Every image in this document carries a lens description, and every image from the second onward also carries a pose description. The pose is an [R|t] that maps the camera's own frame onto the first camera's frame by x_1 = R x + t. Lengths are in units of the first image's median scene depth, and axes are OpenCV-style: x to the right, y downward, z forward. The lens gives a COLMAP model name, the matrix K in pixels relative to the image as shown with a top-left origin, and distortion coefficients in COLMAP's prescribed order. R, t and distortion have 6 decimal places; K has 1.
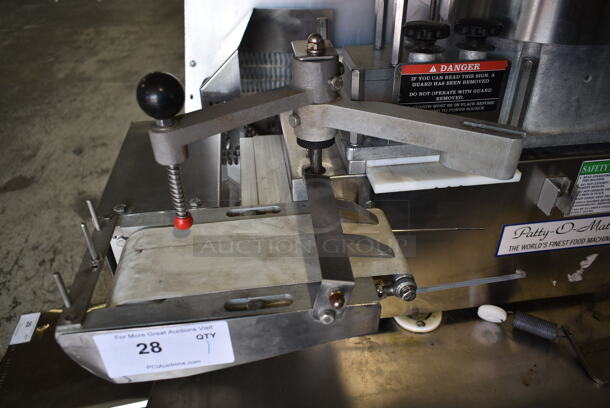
lens RADIAL K [[460.3, 0, 307.0], [0, 460.3, 199.7], [0, 0, 1]] dist [-0.023568, 0.006912]
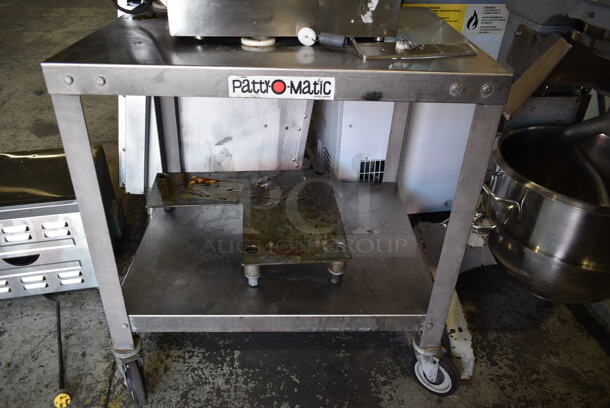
lens RADIAL K [[460.3, 0, 308.2], [0, 460.3, 200.9], [0, 0, 1]] dist [-0.023568, 0.006912]
pose [[0.997760, 0.031165, 0.059191, 0.423547], [-0.027816, 0.998010, -0.056581, 1.064216], [-0.060836, 0.054807, 0.996642, -0.521737]]
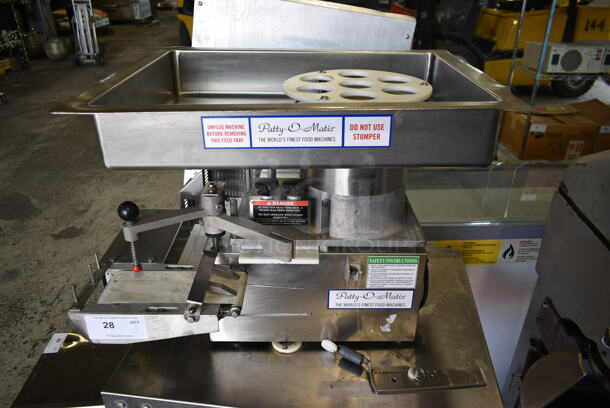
lens RADIAL K [[460.3, 0, 309.3], [0, 460.3, 201.1], [0, 0, 1]] dist [-0.023568, 0.006912]
pose [[0.992678, 0.077410, -0.092729, 0.556676], [-0.090009, 0.985987, -0.140454, -0.025816], [0.080558, 0.147772, 0.985735, -0.844419]]
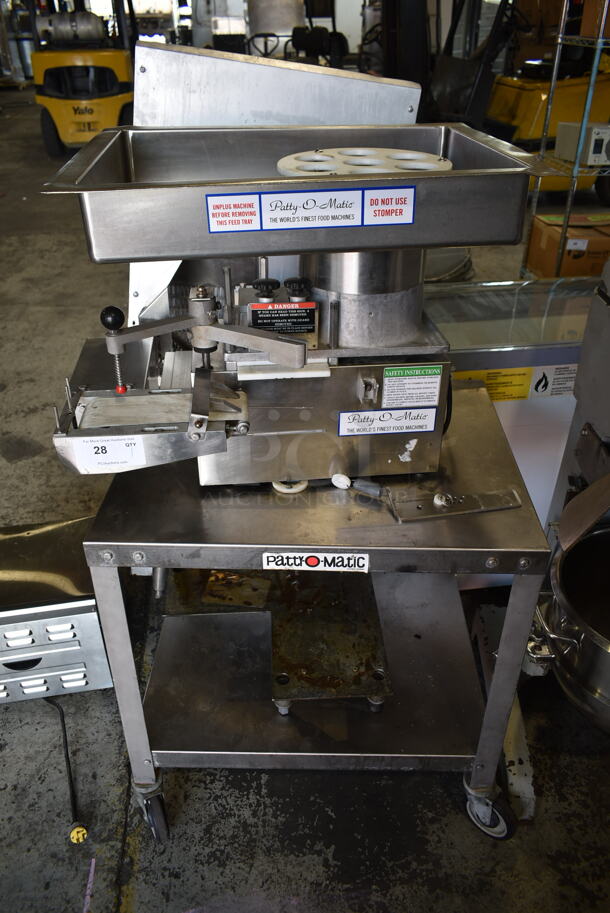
lens RADIAL K [[688.9, 0, 303.9], [0, 688.9, 450.1], [0, 0, 1]] dist [-0.023568, 0.006912]
pose [[0.999592, 0.027138, -0.008916, 0.385083], [-0.027570, 0.998237, -0.052554, 0.335091], [0.007474, 0.052778, 0.998578, -1.352938]]
